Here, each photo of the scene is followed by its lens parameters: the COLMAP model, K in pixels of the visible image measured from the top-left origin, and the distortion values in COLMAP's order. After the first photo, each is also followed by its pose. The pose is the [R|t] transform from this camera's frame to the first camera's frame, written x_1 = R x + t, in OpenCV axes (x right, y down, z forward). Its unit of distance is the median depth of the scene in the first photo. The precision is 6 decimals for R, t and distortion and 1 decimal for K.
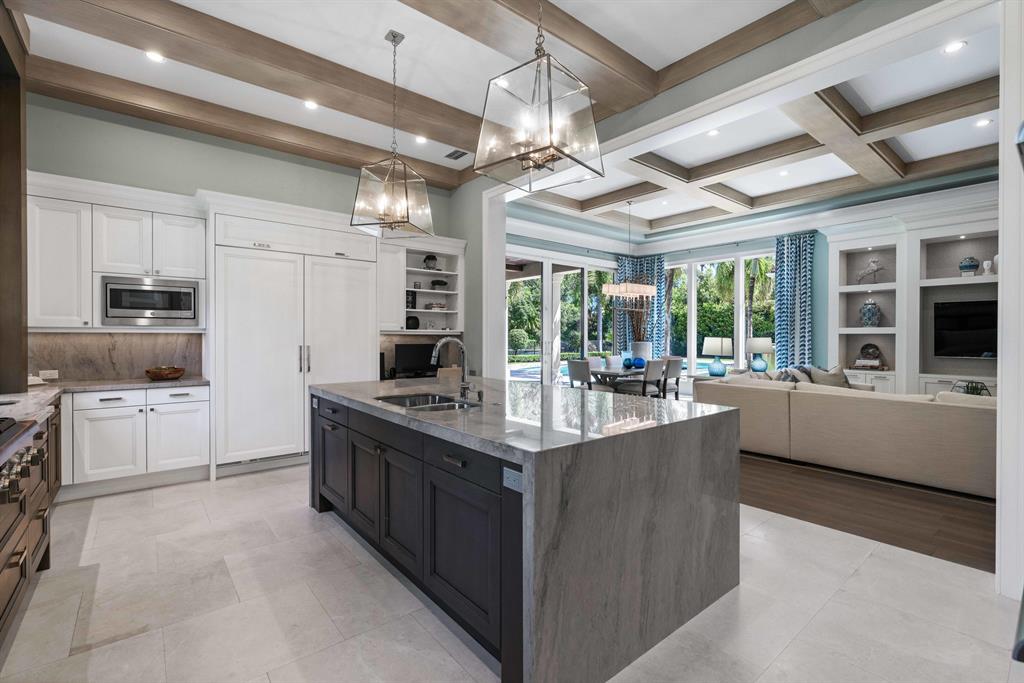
lens RADIAL K [[459.3, 0, 515.8], [0, 459.3, 338.0], [0, 0, 1]] dist [-0.007926, 0.000172]
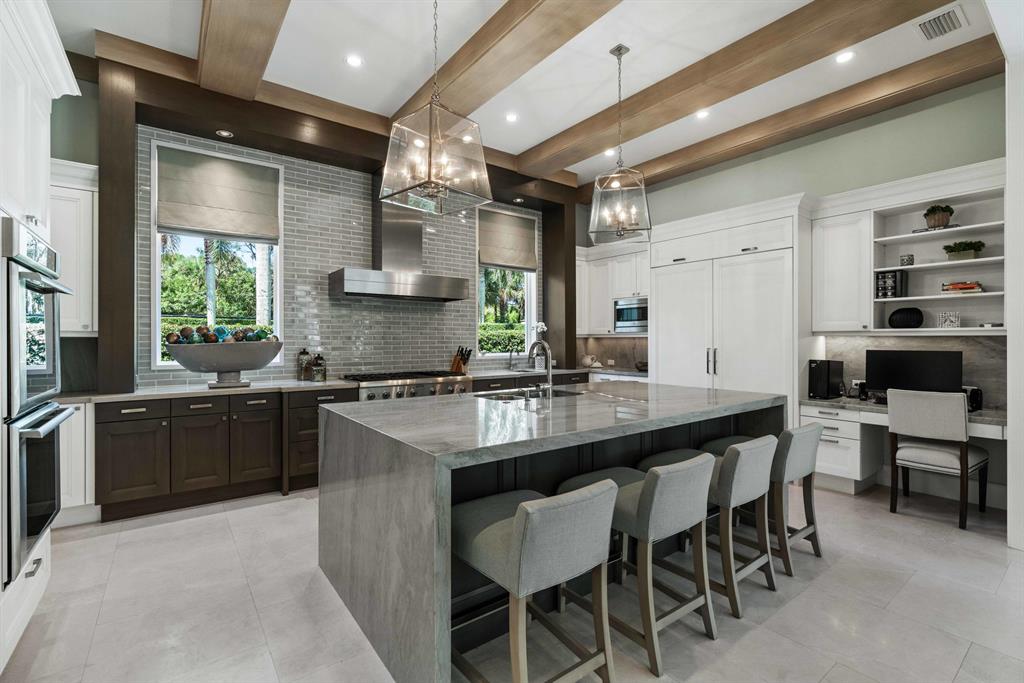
lens RADIAL K [[459.3, 0, 511.5], [0, 459.3, 343.0], [0, 0, 1]] dist [-0.007926, 0.000172]
pose [[-0.044085, 0.006588, -0.999006, 0.474730], [-0.001017, 0.999977, 0.006639, -0.001664], [0.999027, 0.001309, -0.044078, 0.488476]]
